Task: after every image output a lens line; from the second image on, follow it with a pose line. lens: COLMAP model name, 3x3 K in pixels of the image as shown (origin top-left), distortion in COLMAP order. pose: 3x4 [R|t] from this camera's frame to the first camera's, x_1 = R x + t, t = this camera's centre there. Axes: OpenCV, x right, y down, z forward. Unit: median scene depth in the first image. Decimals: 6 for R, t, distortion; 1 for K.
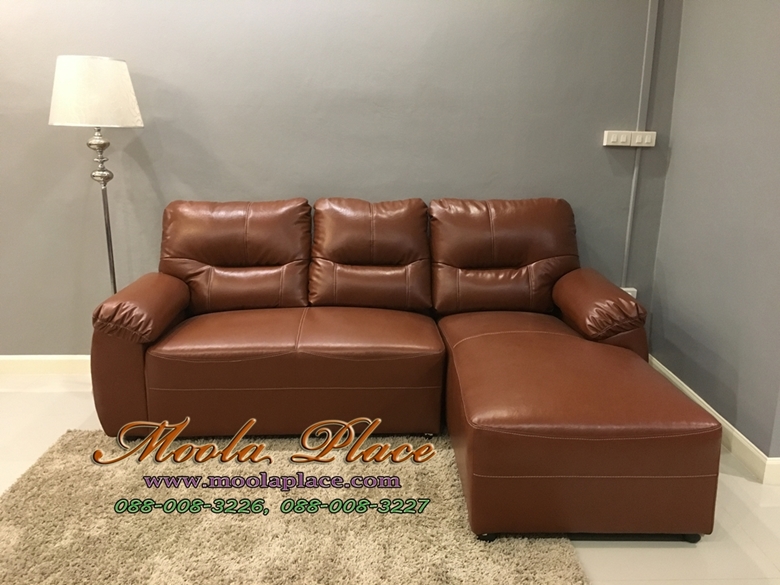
lens RADIAL K [[665.5, 0, 390.9], [0, 665.5, 289.2], [0, 0, 1]] dist [0.094940, -0.132586]
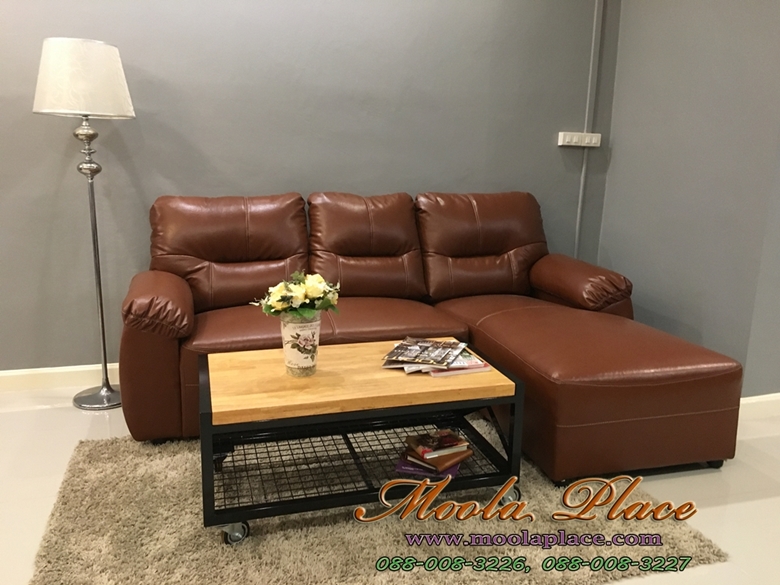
lens RADIAL K [[665.5, 0, 390.9], [0, 665.5, 289.2], [0, 0, 1]] dist [0.094940, -0.132586]
pose [[0.964417, -0.043362, 0.260806, -0.271975], [0.050860, 0.998462, -0.022068, 0.039556], [-0.259448, 0.034548, 0.965139, -0.003779]]
